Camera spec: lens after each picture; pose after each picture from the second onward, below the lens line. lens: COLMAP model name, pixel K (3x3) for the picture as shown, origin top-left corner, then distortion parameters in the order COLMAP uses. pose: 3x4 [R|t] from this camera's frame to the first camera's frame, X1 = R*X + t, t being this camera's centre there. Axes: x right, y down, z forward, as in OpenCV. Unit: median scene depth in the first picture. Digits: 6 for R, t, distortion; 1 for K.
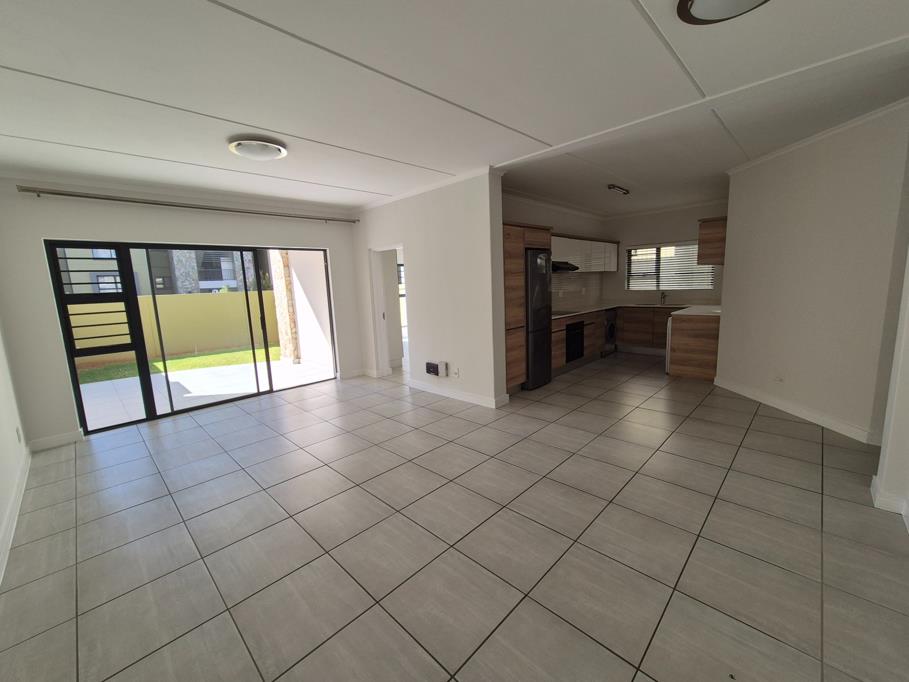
lens RADIAL K [[373.0, 0, 454.5], [0, 373.0, 341.0], [0, 0, 1]] dist [0.000411, 0.000298]
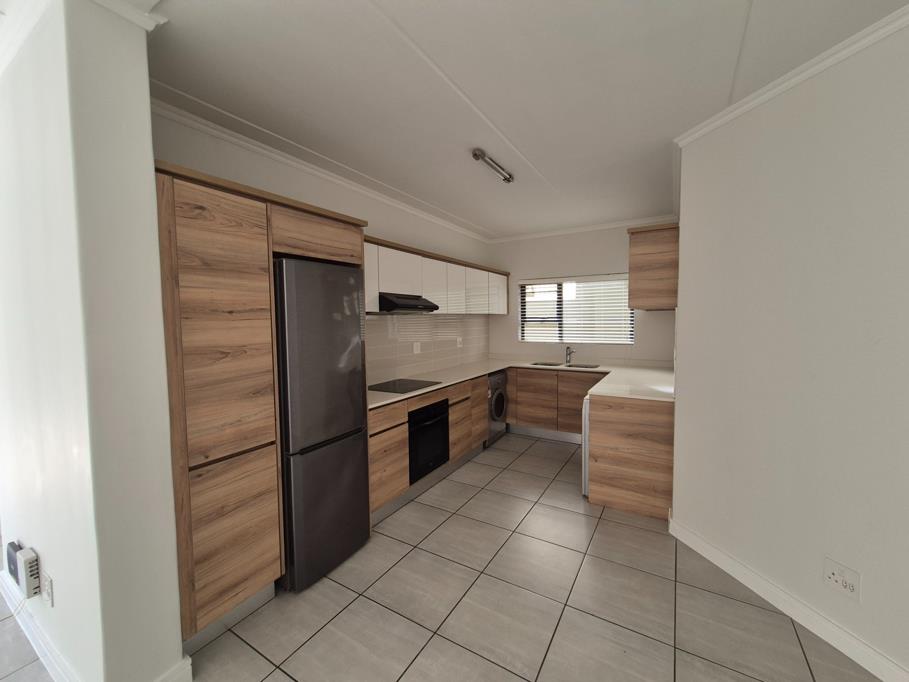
lens RADIAL K [[373.0, 0, 454.5], [0, 373.0, 341.0], [0, 0, 1]] dist [0.000411, 0.000298]
pose [[0.972942, 0.016431, 0.230465, 0.240994], [0.006627, 0.995073, -0.098921, -0.092030], [-0.230955, 0.097772, 0.968040, 0.470273]]
